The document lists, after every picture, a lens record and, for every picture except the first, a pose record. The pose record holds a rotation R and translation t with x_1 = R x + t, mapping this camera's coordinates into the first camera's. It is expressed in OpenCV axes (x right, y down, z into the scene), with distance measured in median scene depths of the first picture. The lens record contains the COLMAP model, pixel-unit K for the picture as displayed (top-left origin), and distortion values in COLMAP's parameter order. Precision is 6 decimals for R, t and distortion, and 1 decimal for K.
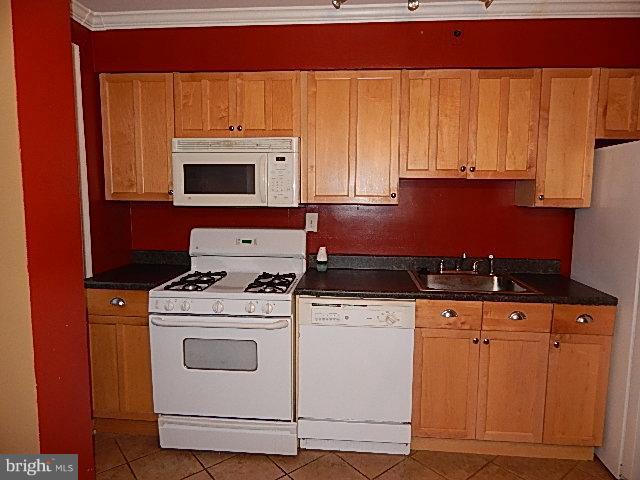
lens RADIAL K [[416.5, 0, 319.9], [0, 416.5, 240.4], [0, 0, 1]] dist [-0.003970, -0.007115]
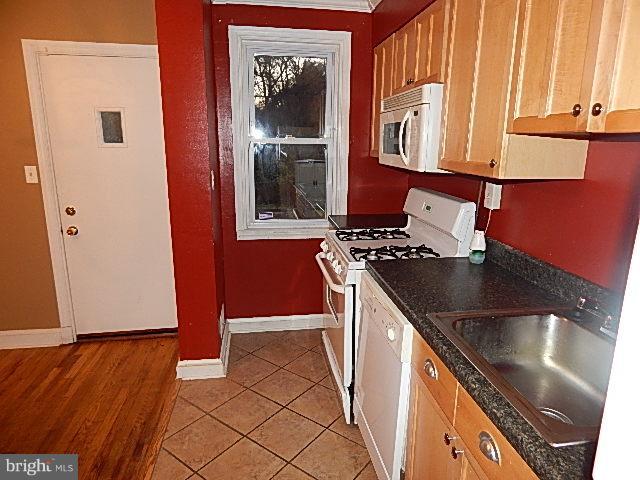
lens RADIAL K [[416.5, 0, 320.3], [0, 416.5, 236.8], [0, 0, 1]] dist [-0.003970, -0.007115]
pose [[0.237805, 0.214492, -0.947334, 0.698163], [-0.116843, 0.974548, 0.191323, -0.088211], [0.964260, 0.065191, 0.256814, 0.592968]]
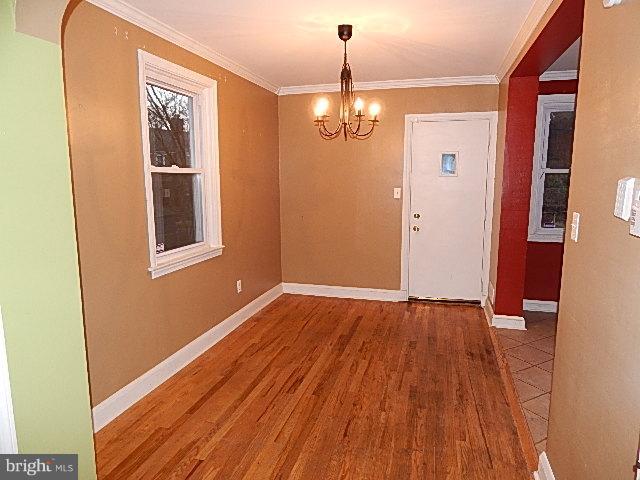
lens RADIAL K [[416.5, 0, 318.9], [0, 416.5, 236.6], [0, 0, 1]] dist [-0.003970, -0.007115]
pose [[-0.194225, 0.141000, -0.970771, 1.340524], [-0.105654, 0.980852, 0.163603, -0.020335], [0.975251, 0.134341, -0.175609, 0.110272]]
